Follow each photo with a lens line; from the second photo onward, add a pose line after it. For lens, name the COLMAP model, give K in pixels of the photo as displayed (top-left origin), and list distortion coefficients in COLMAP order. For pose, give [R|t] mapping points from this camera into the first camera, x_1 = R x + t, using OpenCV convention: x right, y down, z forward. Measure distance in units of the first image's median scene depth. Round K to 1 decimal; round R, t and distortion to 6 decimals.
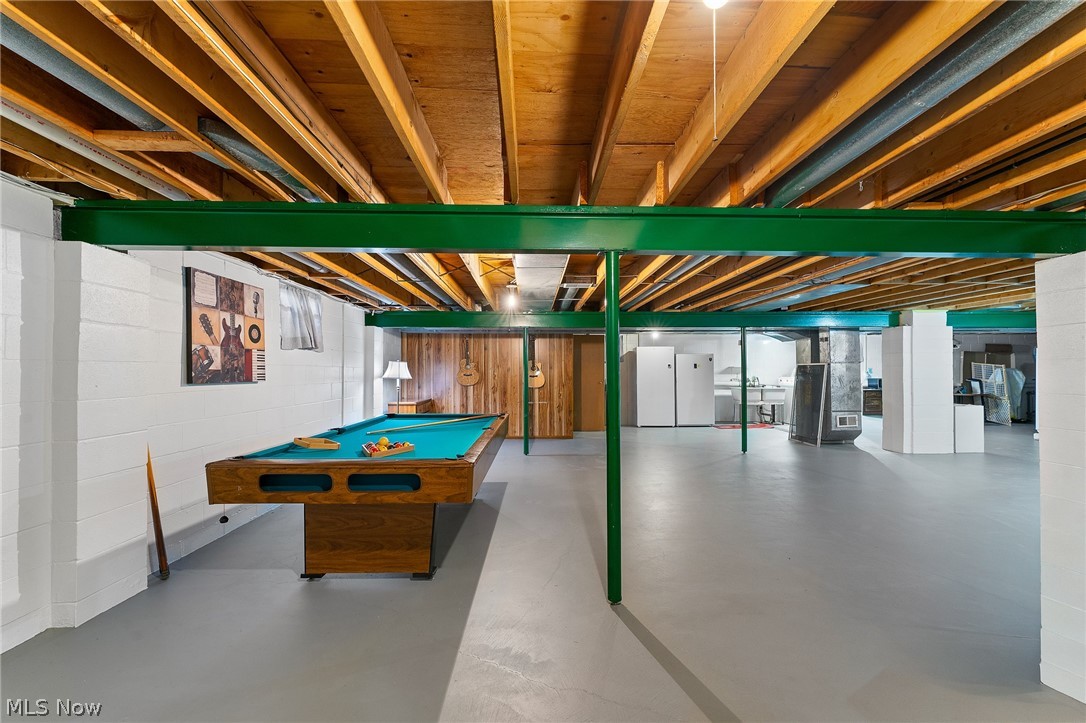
lens RADIAL K [[433.2, 0, 547.6], [0, 433.2, 365.1], [0, 0, 1]] dist [-0.002755, -0.000151]
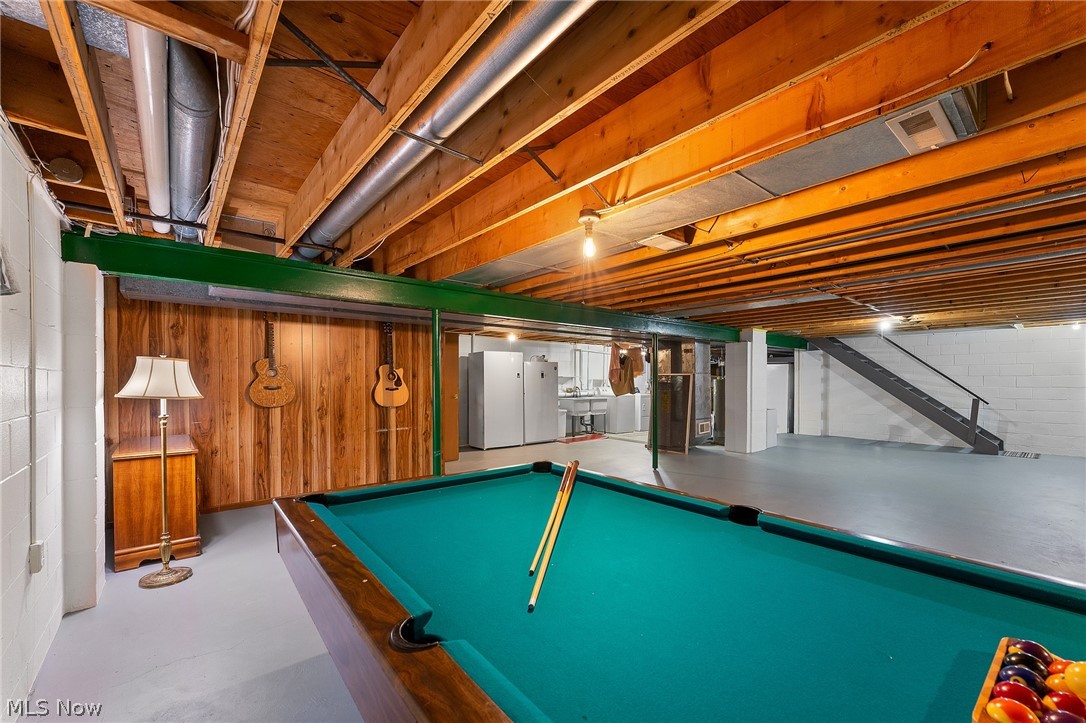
lens RADIAL K [[440.6, 0, 547.3], [0, 440.6, 385.3], [0, 0, 1]] dist [0.000066, 0.000053]
pose [[0.782957, -0.005446, 0.622052, -0.290397], [-0.010250, 0.999713, 0.021654, 0.004035], [-0.621991, -0.023330, 0.782677, 0.387382]]
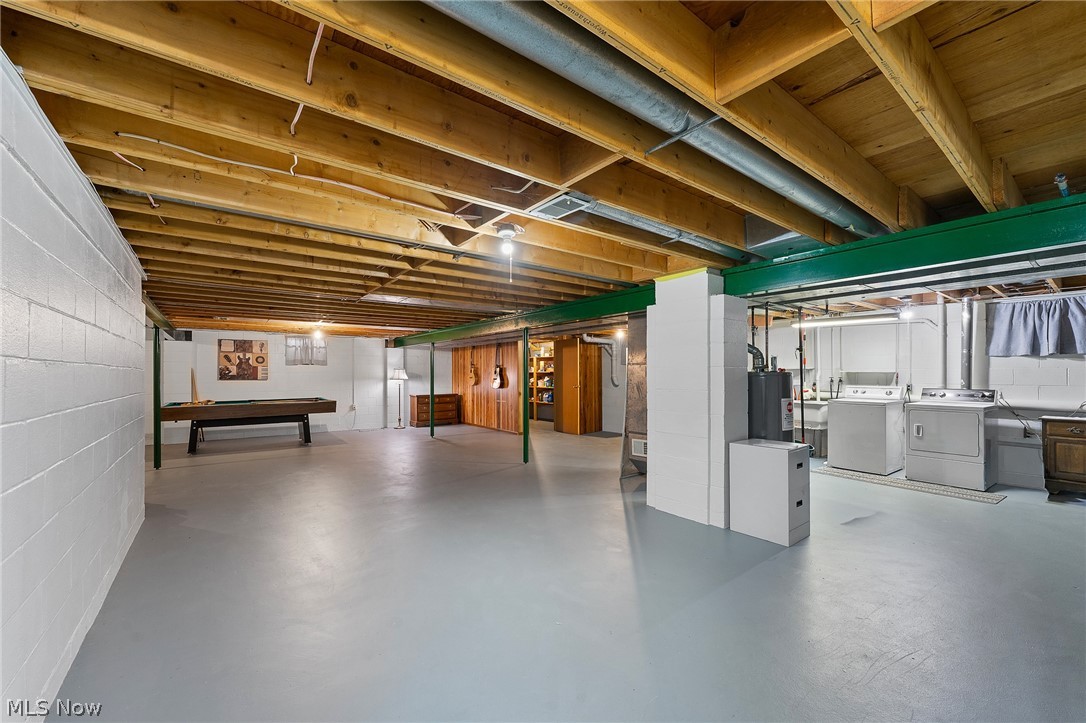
lens RADIAL K [[433.2, 0, 547.6], [0, 433.2, 365.1], [0, 0, 1]] dist [-0.002755, -0.000151]
pose [[0.576988, -0.014807, -0.816619, 1.166474], [0.012679, 0.999878, -0.009172, 0.000032], [0.816654, -0.005062, 0.577105, 0.473184]]
